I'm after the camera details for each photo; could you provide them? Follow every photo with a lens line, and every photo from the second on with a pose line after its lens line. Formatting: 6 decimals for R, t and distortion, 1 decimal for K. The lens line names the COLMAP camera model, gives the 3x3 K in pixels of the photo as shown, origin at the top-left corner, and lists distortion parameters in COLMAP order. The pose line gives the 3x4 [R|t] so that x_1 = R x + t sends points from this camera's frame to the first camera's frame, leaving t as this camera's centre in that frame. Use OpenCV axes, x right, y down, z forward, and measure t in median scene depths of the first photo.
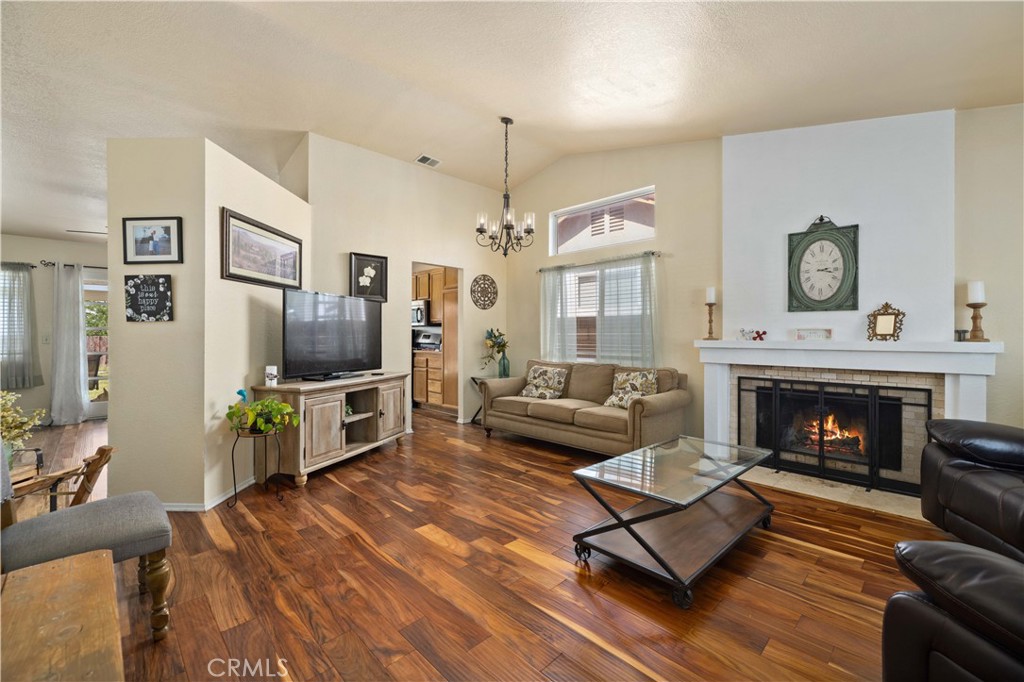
lens RADIAL K [[430.8, 0, 510.5], [0, 430.8, 335.1], [0, 0, 1]] dist [-0.004940, 0.001867]
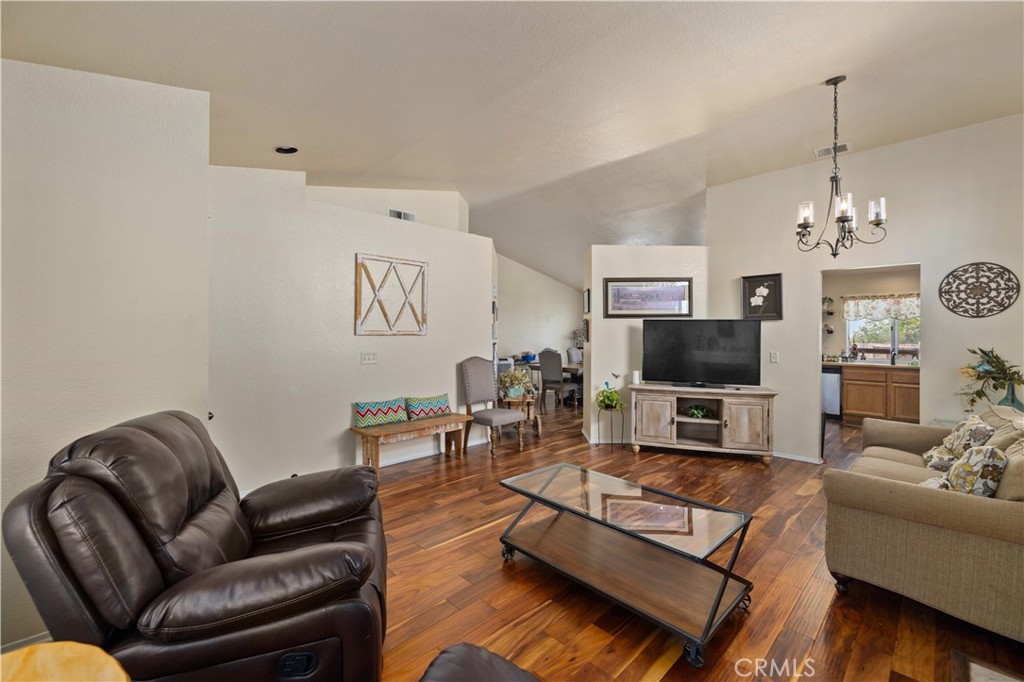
lens RADIAL K [[430.8, 0, 509.1], [0, 430.8, 334.8], [0, 0, 1]] dist [-0.004940, 0.001867]
pose [[-0.000755, -0.002402, -0.999997, 0.931943], [-0.005883, 0.999980, -0.002397, -0.047573], [0.999982, 0.005882, -0.000770, 0.512885]]
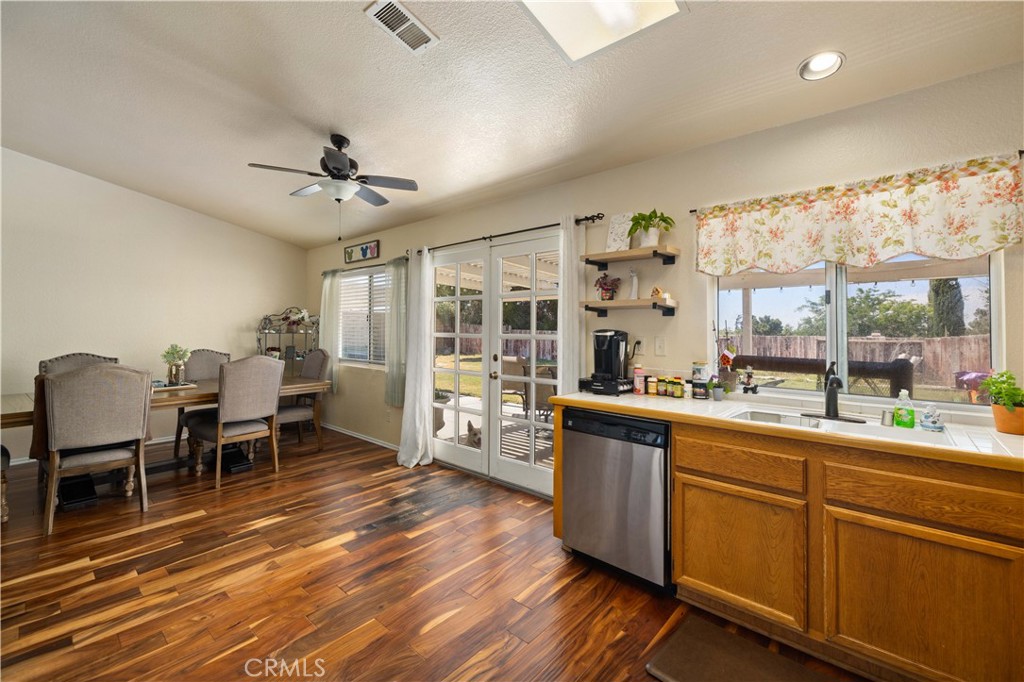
lens RADIAL K [[430.8, 0, 515.6], [0, 430.8, 321.2], [0, 0, 1]] dist [-0.004940, 0.001867]
pose [[0.078539, -0.015717, -0.996787, -0.439673], [-0.004429, 0.999860, -0.016115, -0.044355], [0.996901, 0.005680, 0.078459, 1.753548]]
